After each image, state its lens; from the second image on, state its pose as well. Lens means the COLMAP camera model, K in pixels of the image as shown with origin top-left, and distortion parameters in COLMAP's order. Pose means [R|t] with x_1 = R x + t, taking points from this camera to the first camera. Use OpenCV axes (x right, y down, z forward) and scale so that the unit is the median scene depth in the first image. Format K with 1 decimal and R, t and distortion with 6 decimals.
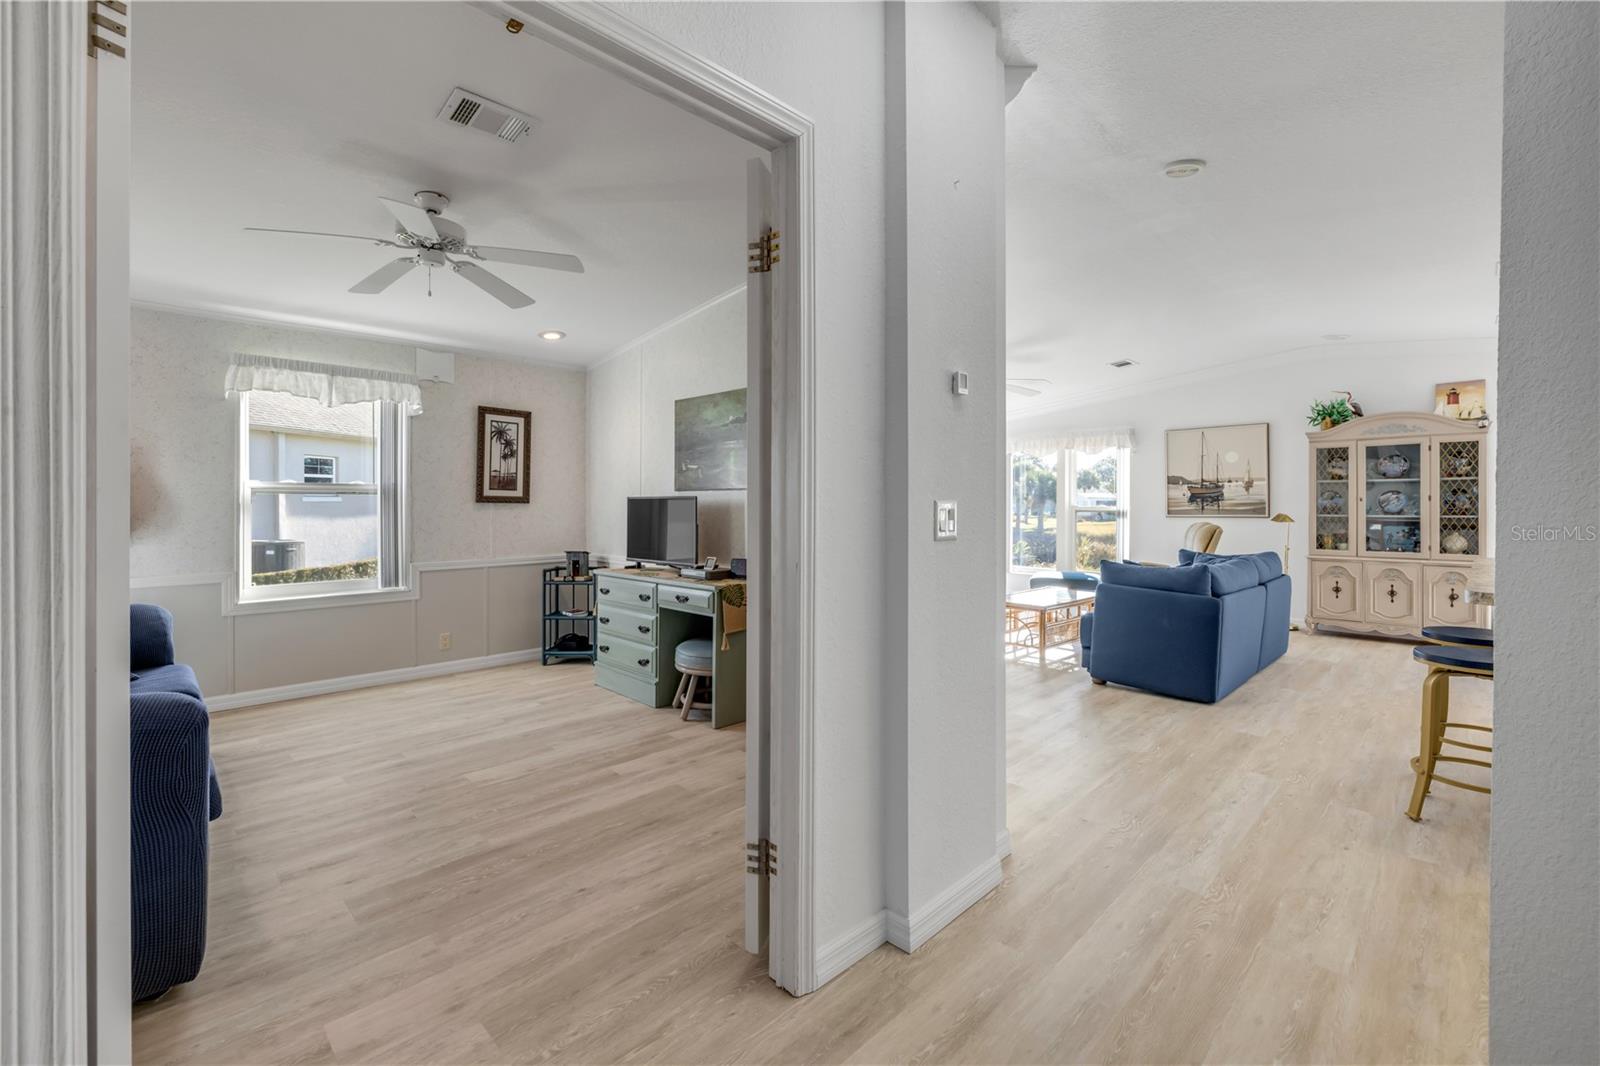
lens RADIAL K [[704.5, 0, 788.7], [0, 704.5, 507.5], [0, 0, 1]] dist [-0.001232, -0.000079]
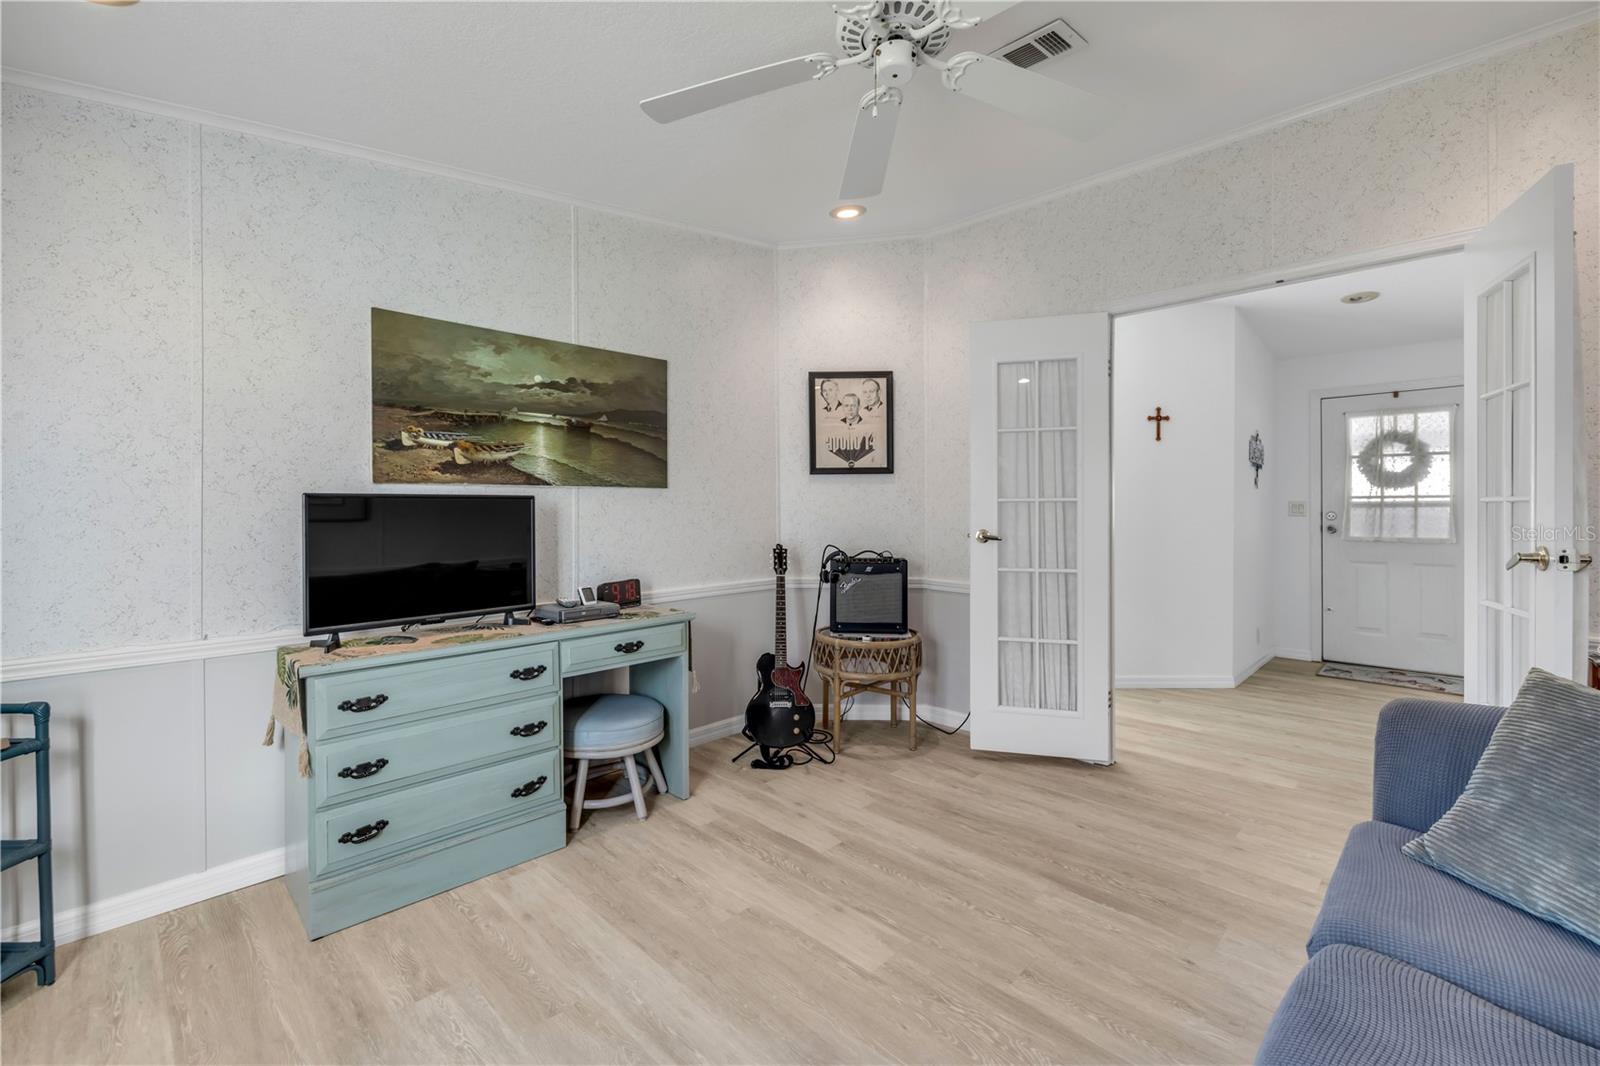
lens RADIAL K [[691.9, 0, 790.7], [0, 691.9, 512.7], [0, 0, 1]] dist [-0.001548, -0.000315]
pose [[-0.034008, -0.010301, 0.999368, -0.540218], [0.005536, 0.999930, 0.010495, -0.004282], [-0.999406, 0.005890, -0.033948, 0.568724]]
